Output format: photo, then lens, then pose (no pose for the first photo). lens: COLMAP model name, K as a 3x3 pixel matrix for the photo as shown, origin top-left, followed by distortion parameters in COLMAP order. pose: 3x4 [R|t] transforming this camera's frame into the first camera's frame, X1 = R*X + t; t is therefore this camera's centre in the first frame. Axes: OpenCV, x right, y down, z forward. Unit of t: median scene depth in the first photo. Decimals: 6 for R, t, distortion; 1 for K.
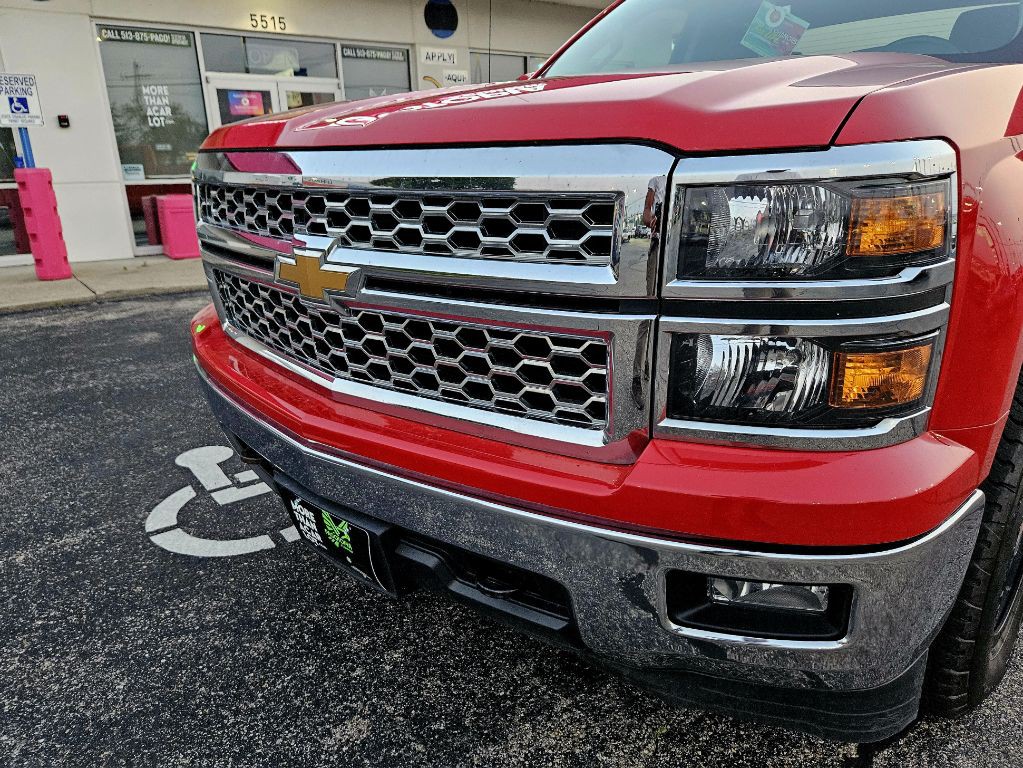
lens RADIAL K [[704.9, 0, 511.5], [0, 704.9, 384.0], [0, 0, 1]] dist [0.101902, -0.113105]
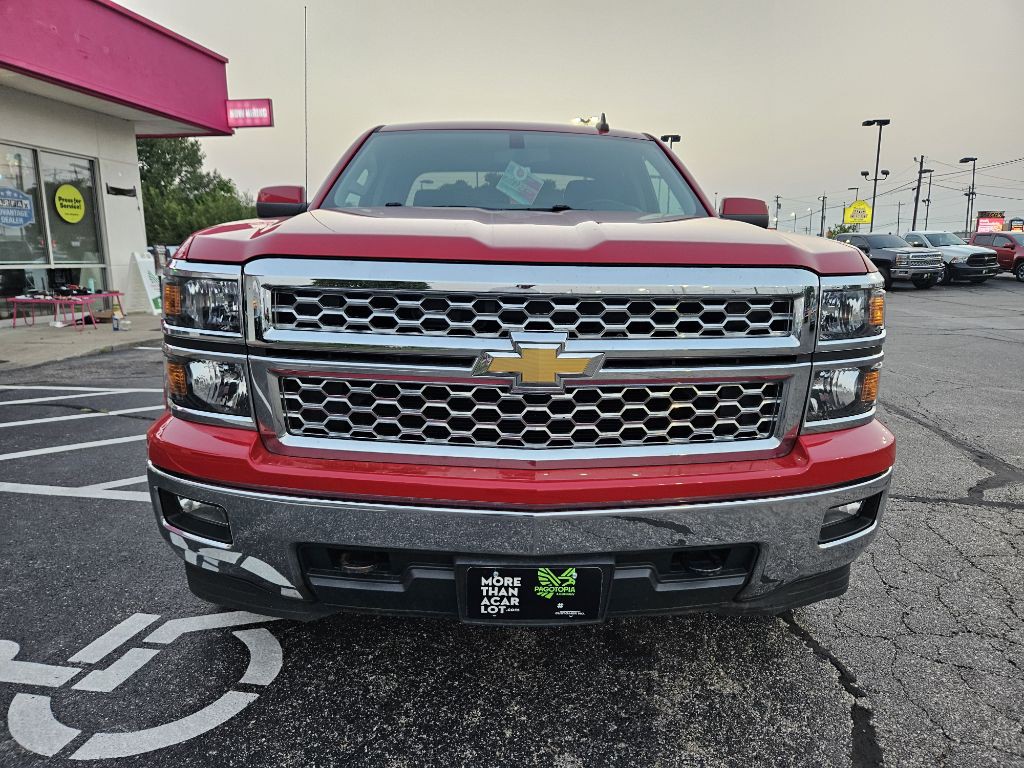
lens RADIAL K [[704.7, 0, 522.9], [0, 704.7, 381.6], [0, 0, 1]] dist [0.072190, -0.063400]
pose [[0.705886, -0.099582, 0.701290, -1.153301], [0.186851, 0.981178, -0.048749, -0.072455], [-0.683236, 0.165448, 0.711207, 0.178970]]
